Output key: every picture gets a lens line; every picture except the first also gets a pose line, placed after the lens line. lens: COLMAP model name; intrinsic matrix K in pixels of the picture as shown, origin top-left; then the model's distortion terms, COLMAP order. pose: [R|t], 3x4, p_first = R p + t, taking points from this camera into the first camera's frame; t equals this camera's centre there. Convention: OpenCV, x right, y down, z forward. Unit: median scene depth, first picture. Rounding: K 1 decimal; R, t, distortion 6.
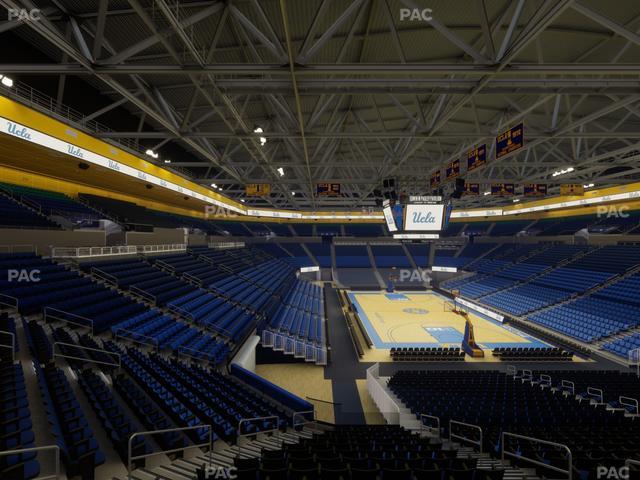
lens RADIAL K [[320.5, 0, 320.0], [0, 320.5, 239.8], [0, 0, 1]] dist [0.000783, -0.000908]
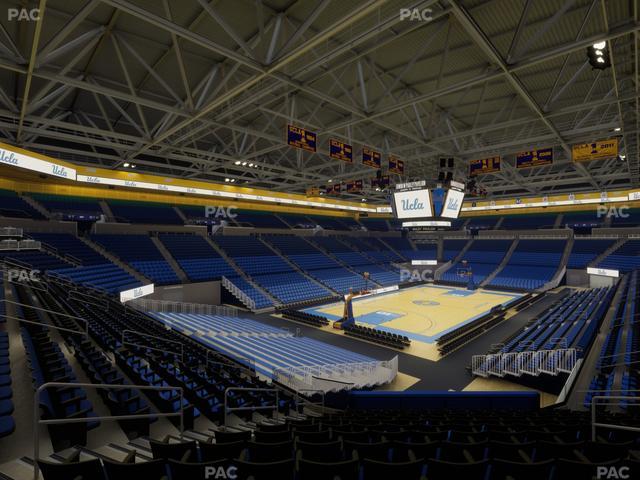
lens RADIAL K [[320.5, 0, 320.3], [0, 320.5, 239.8], [0, 0, 1]] dist [0.000783, -0.000908]
pose [[0.706737, -0.000430, -0.707476, 0.791274], [0.000502, 1.000000, -0.000107, 0.036951], [0.707476, -0.000280, 0.706737, 0.109912]]
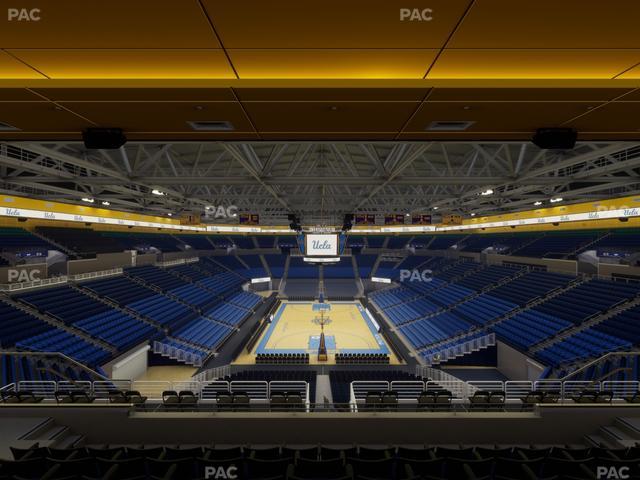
lens RADIAL K [[320.5, 0, 320.4], [0, 320.5, 239.1], [0, 0, 1]] dist [0.000783, -0.000908]
pose [[1.000000, 0.000026, 0.000712, 0.308921], [-0.000024, 0.999996, -0.002751, -0.085395], [-0.000713, 0.002751, 0.999996, -0.211014]]
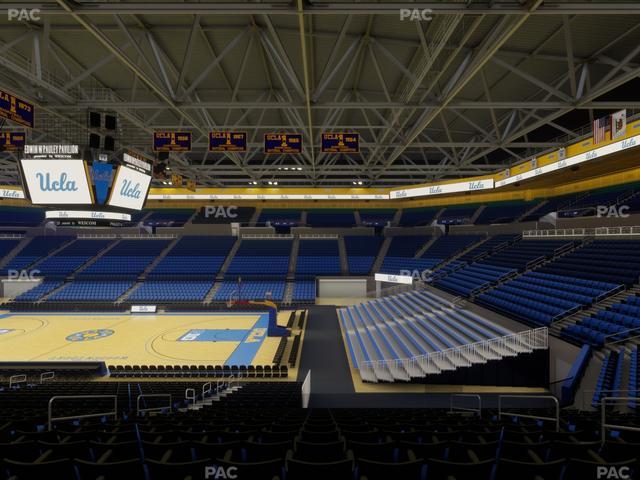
lens RADIAL K [[320.5, 0, 320.6], [0, 320.5, 240.4], [0, 0, 1]] dist [0.000783, -0.000908]
pose [[0.999988, 0.001148, 0.004702, 0.789877], [-0.001155, 0.999998, 0.001633, 0.036819], [-0.004700, -0.001638, 0.999988, 0.386497]]
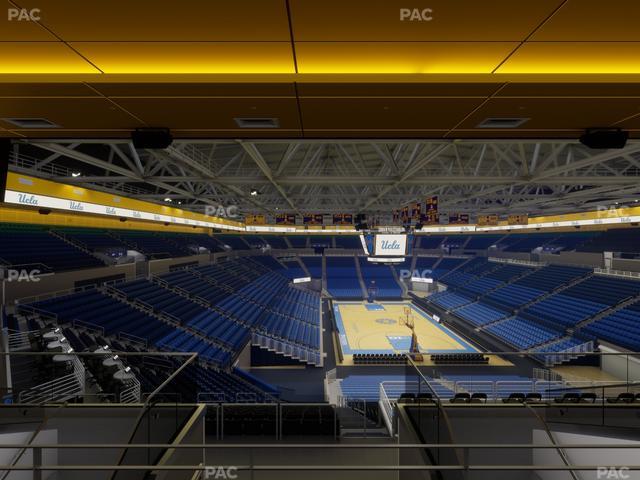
lens RADIAL K [[320.5, 0, 320.3], [0, 320.5, 241.9], [0, 0, 1]] dist [0.000783, -0.000908]
pose [[0.999998, 0.000271, 0.001836, 0.054199], [-0.000283, 0.999980, 0.006356, -0.085714], [-0.001834, -0.006356, 0.999978, -0.206815]]
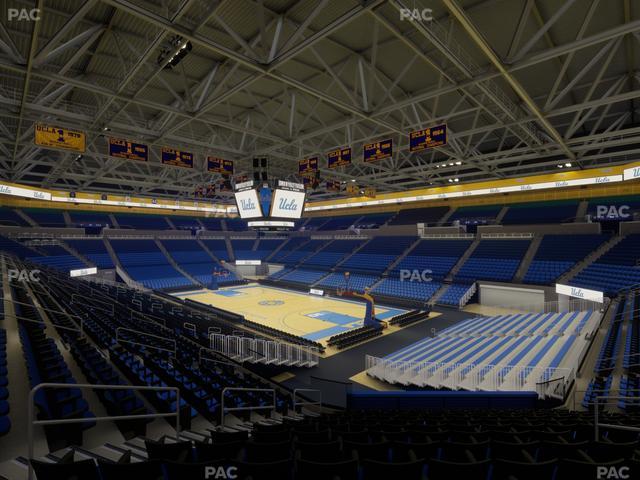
lens RADIAL K [[320.5, 0, 319.4], [0, 320.5, 239.9], [0, 0, 1]] dist [0.000783, -0.000908]
pose [[0.708411, 0.000618, -0.705800, 1.131149], [-0.000397, 1.000000, 0.000476, 0.036666], [0.705800, -0.000057, 0.708411, 0.449418]]
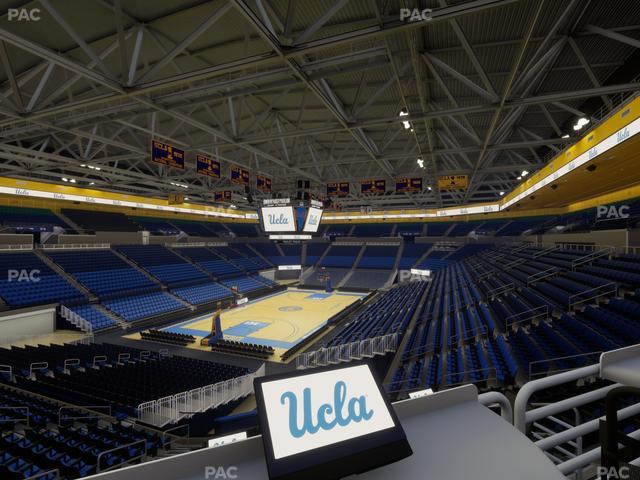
lens RADIAL K [[320.5, 0, 320.1], [0, 320.5, 239.3], [0, 0, 1]] dist [0.000783, -0.000908]
pose [[0.927629, -0.000815, -0.373501, 0.820264], [0.000150, 0.999998, -0.001811, -0.001298], [0.373502, 0.001624, 0.927628, 0.071397]]
